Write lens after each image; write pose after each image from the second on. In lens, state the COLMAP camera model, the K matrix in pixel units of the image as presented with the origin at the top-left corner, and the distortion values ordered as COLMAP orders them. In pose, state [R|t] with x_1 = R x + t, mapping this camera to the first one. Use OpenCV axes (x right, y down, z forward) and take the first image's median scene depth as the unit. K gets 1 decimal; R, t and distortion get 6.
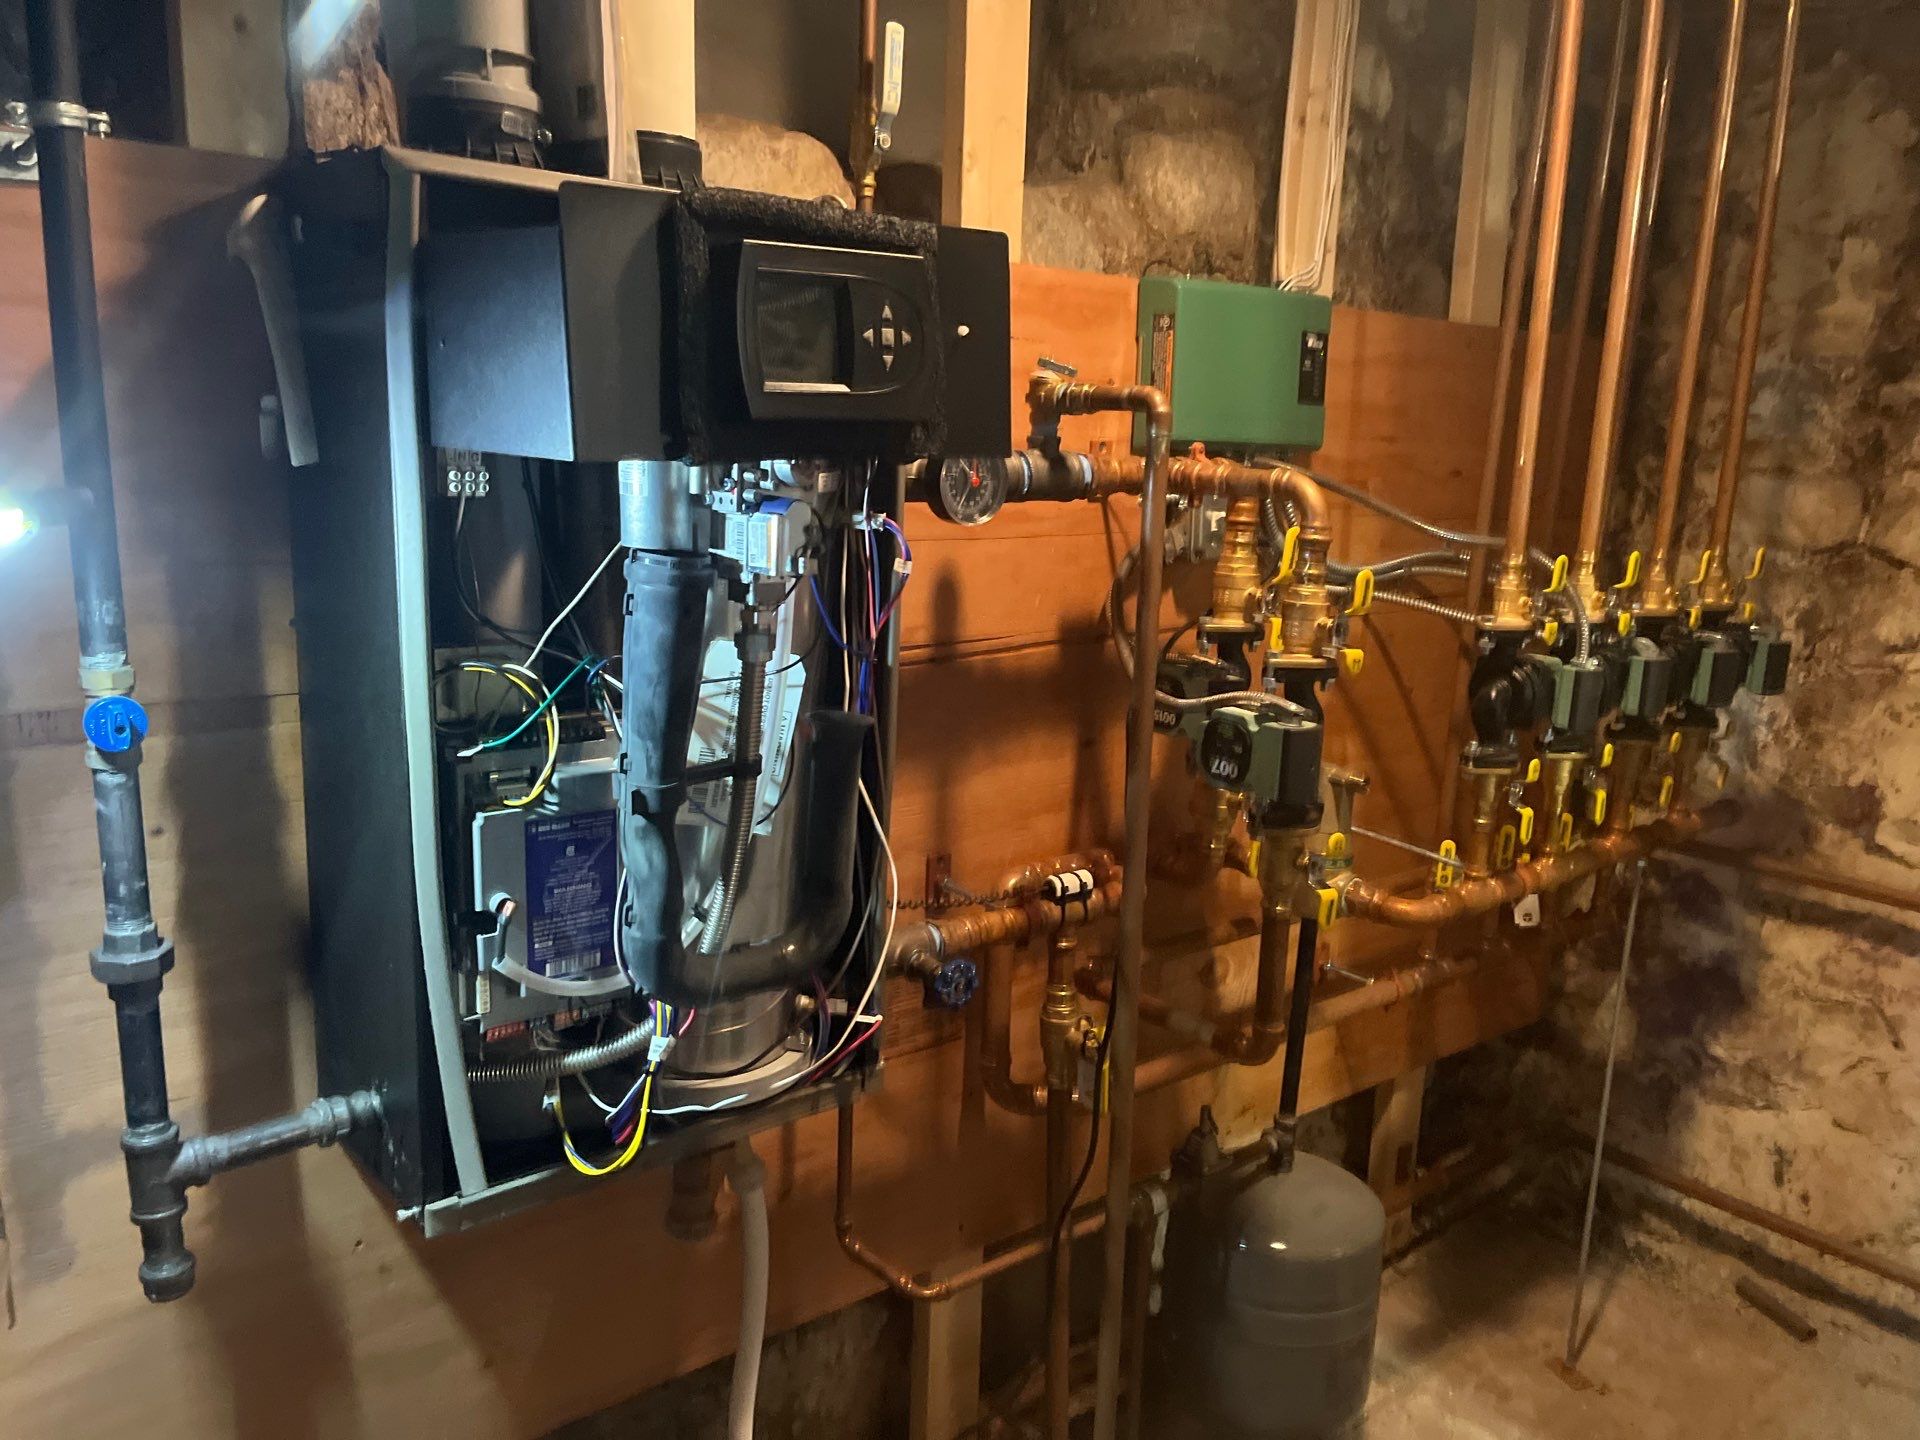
lens RADIAL K [[1540.6, 0, 960.0], [0, 1540.6, 720.0], [0, 0, 1]] dist [0.008124, -0.008341]
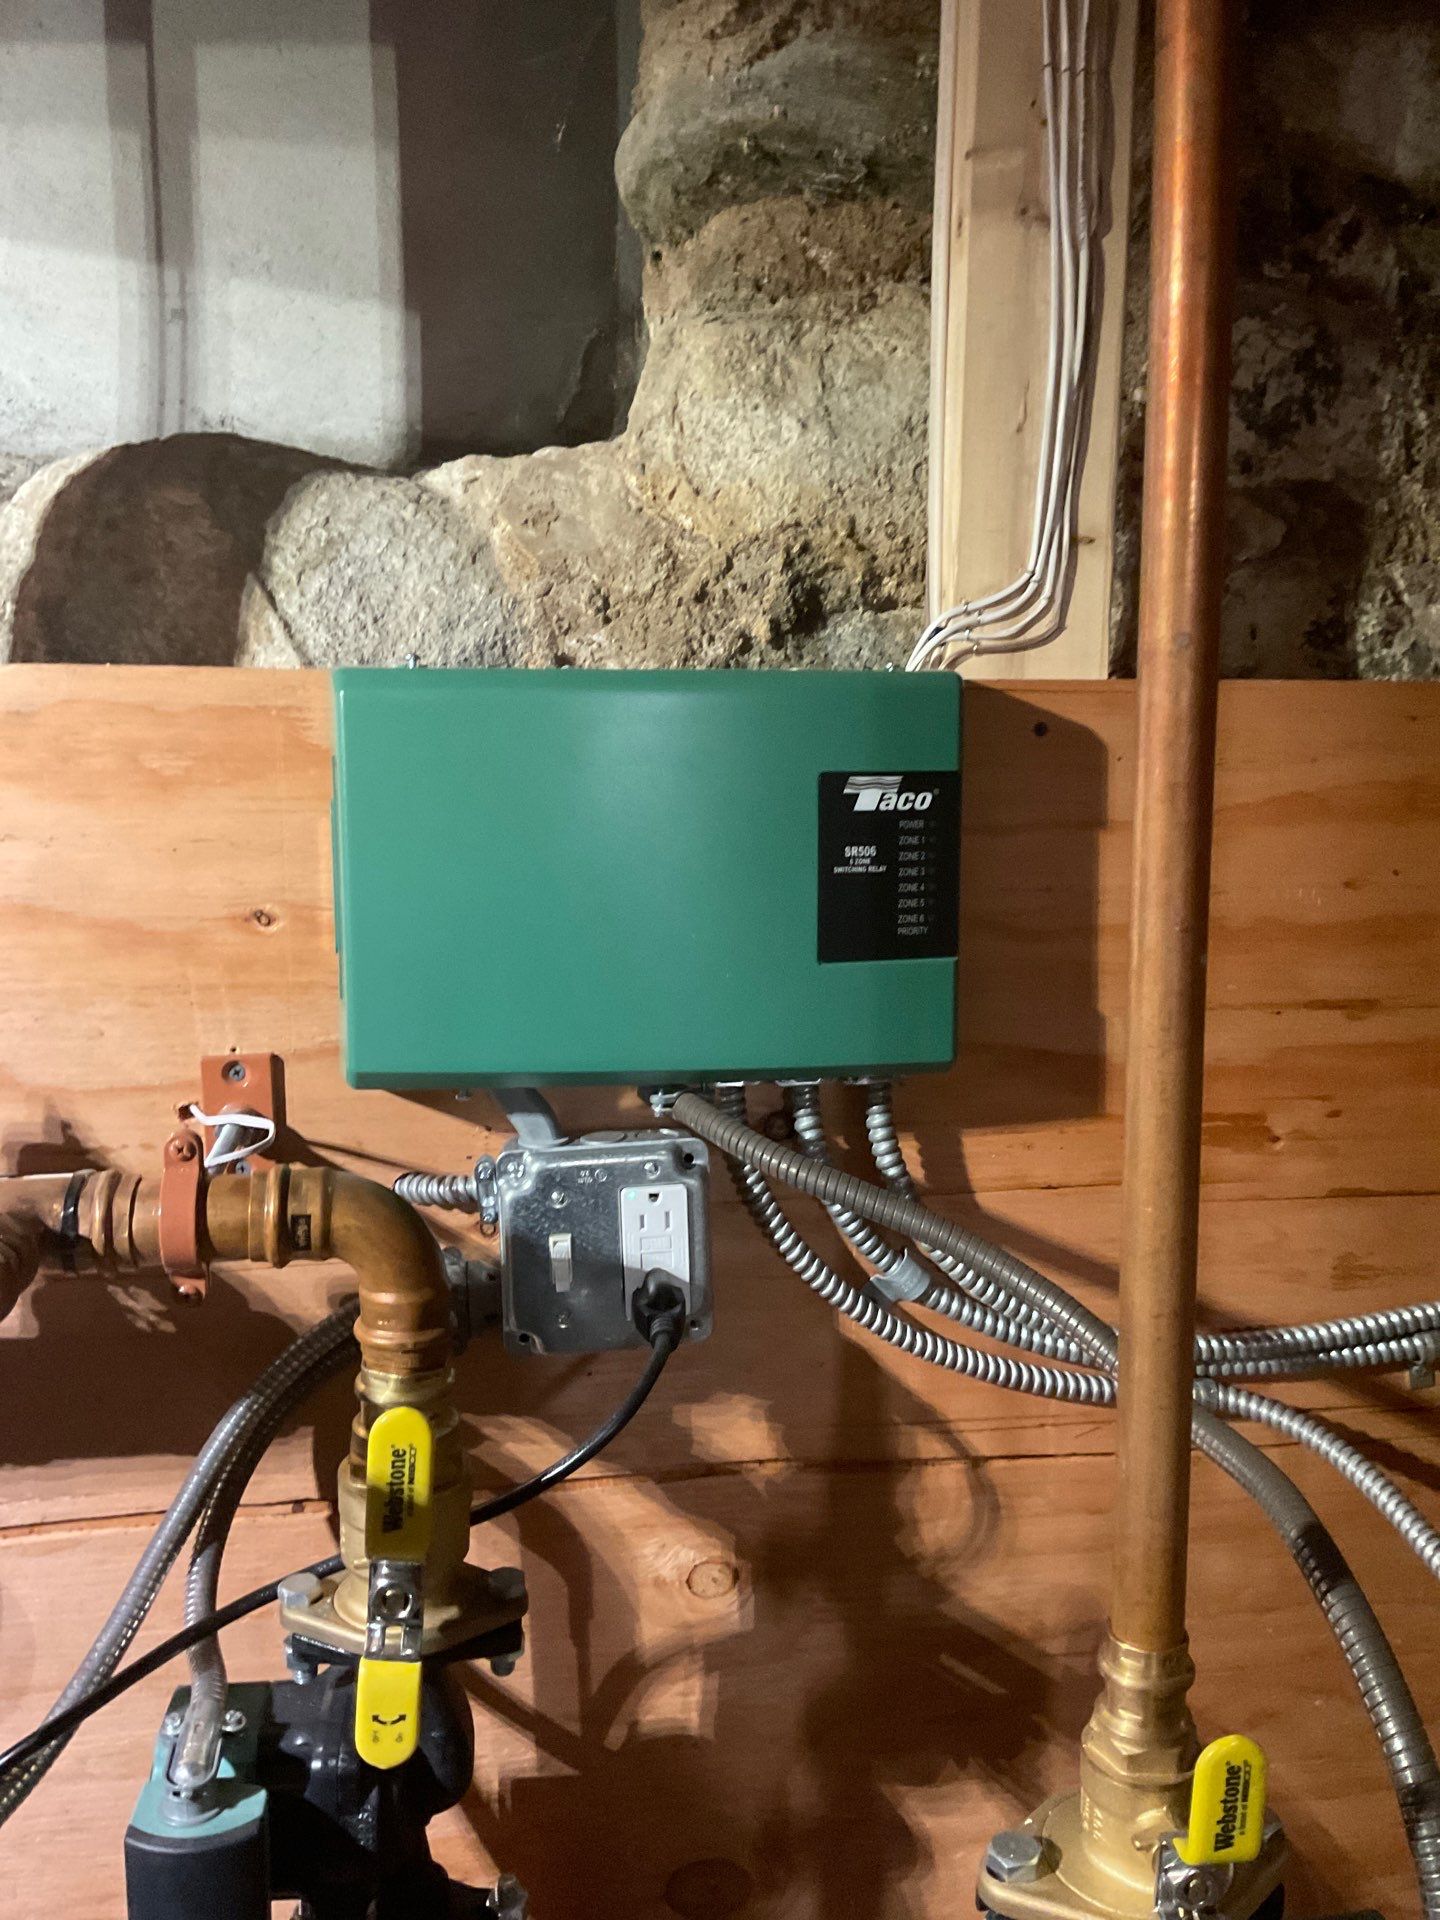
lens RADIAL K [[1540.6, 0, 720.0], [0, 1540.6, 960.0], [0, 0, 1]] dist [0.008124, -0.008341]
pose [[0.837906, 0.052018, -0.543330, 0.400645], [-0.076291, 0.996838, -0.022218, -0.195916], [0.540457, 0.060068, 0.839225, 0.674763]]
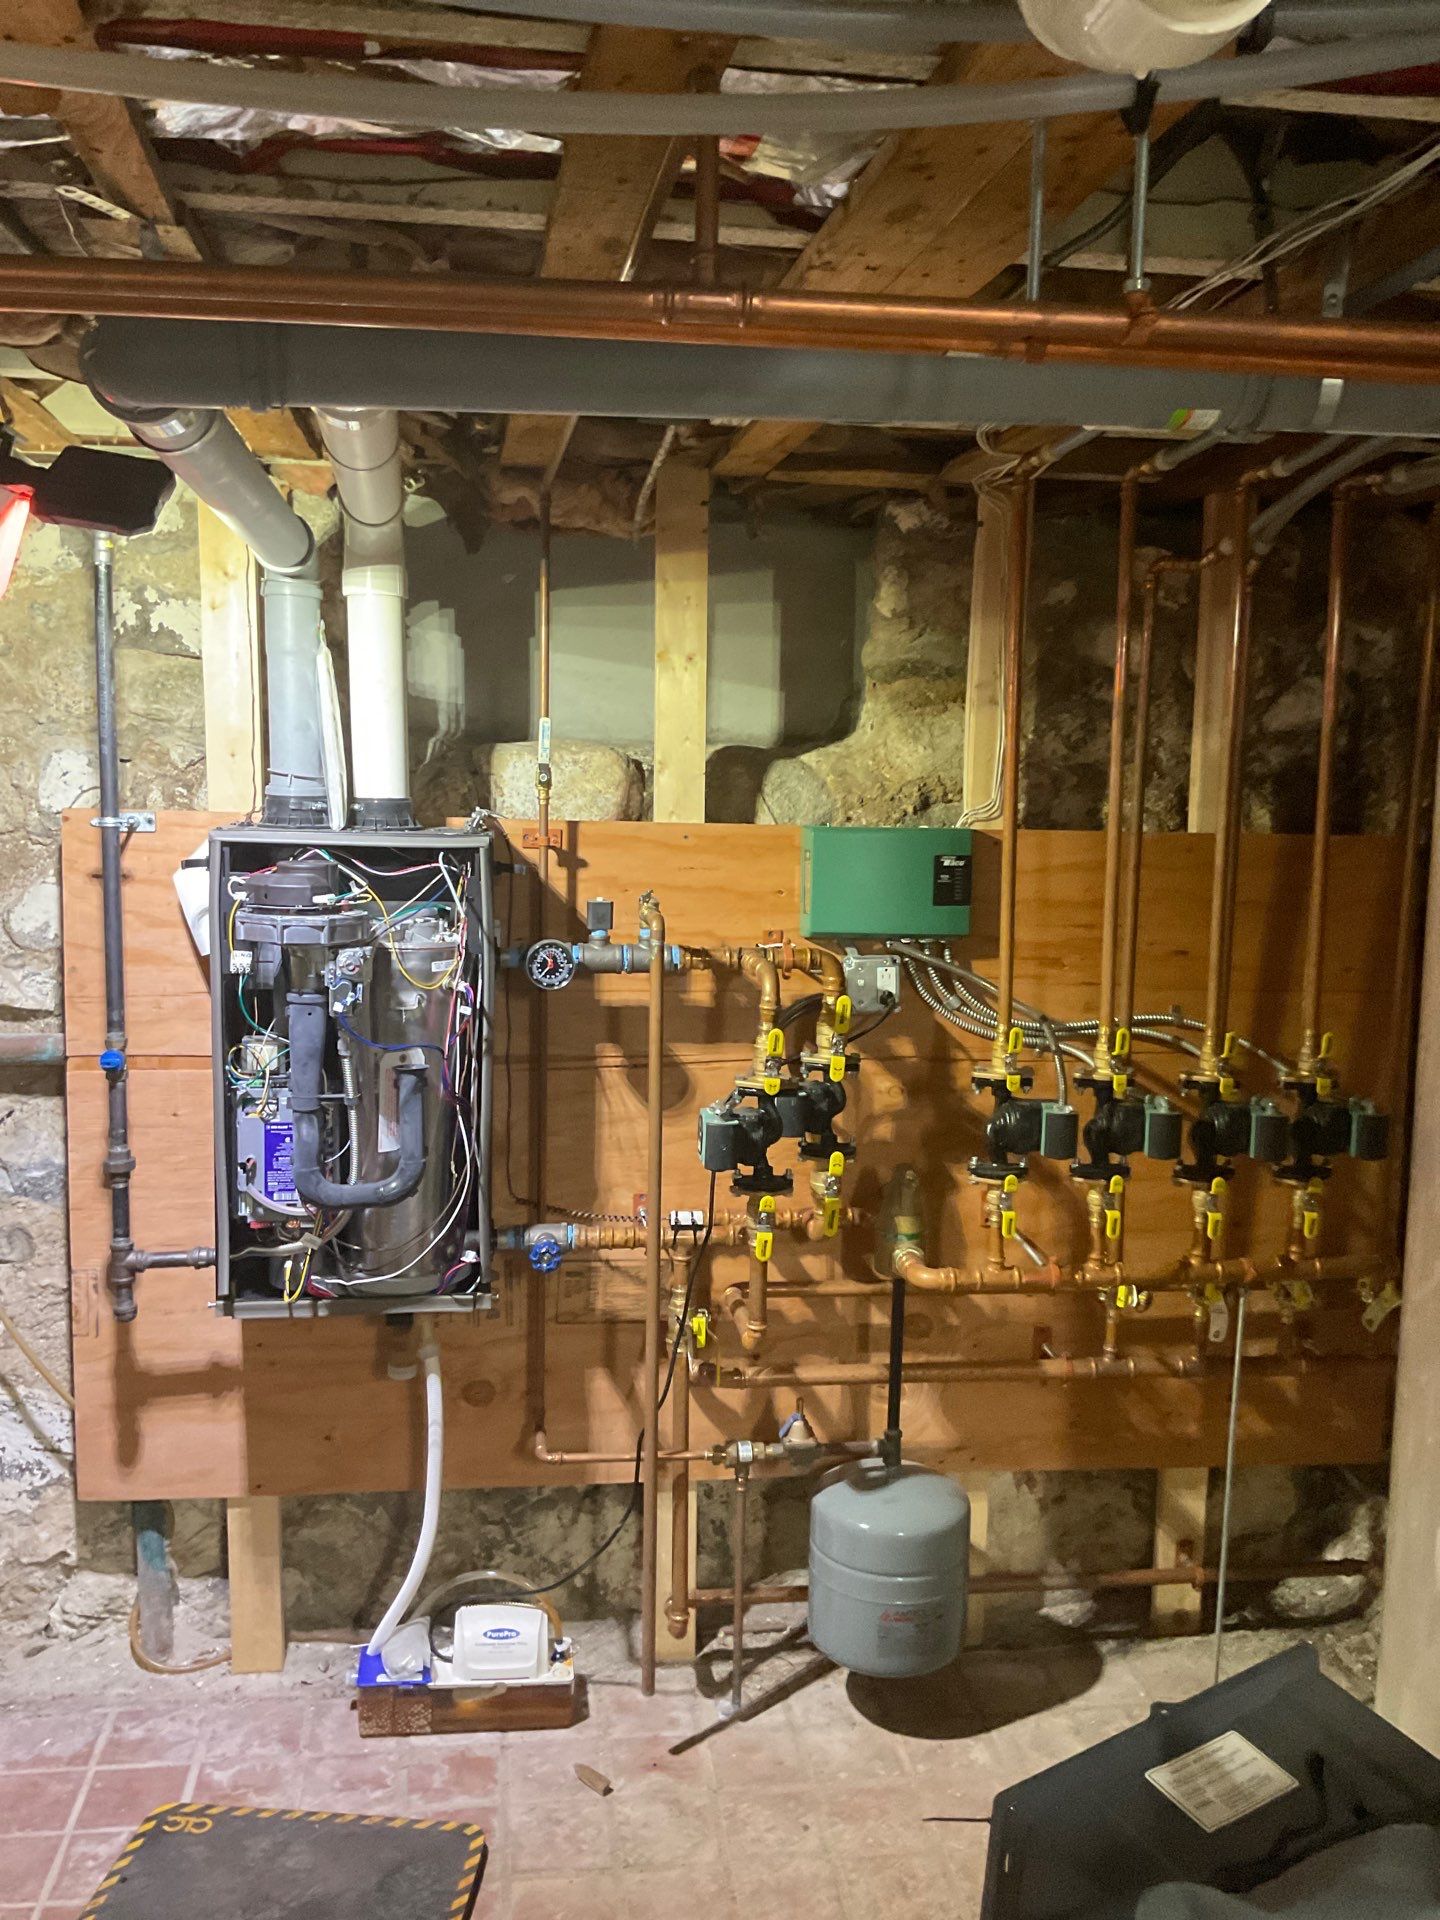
lens RADIAL K [[1540.6, 0, 720.0], [0, 1540.6, 960.0], [0, 0, 1]] dist [0.008124, -0.008341]
pose [[0.829695, 0.043691, -0.556504, 0.836863], [-0.095093, 0.993423, -0.063782, -0.049369], [0.550057, 0.105840, 0.828393, -0.256696]]
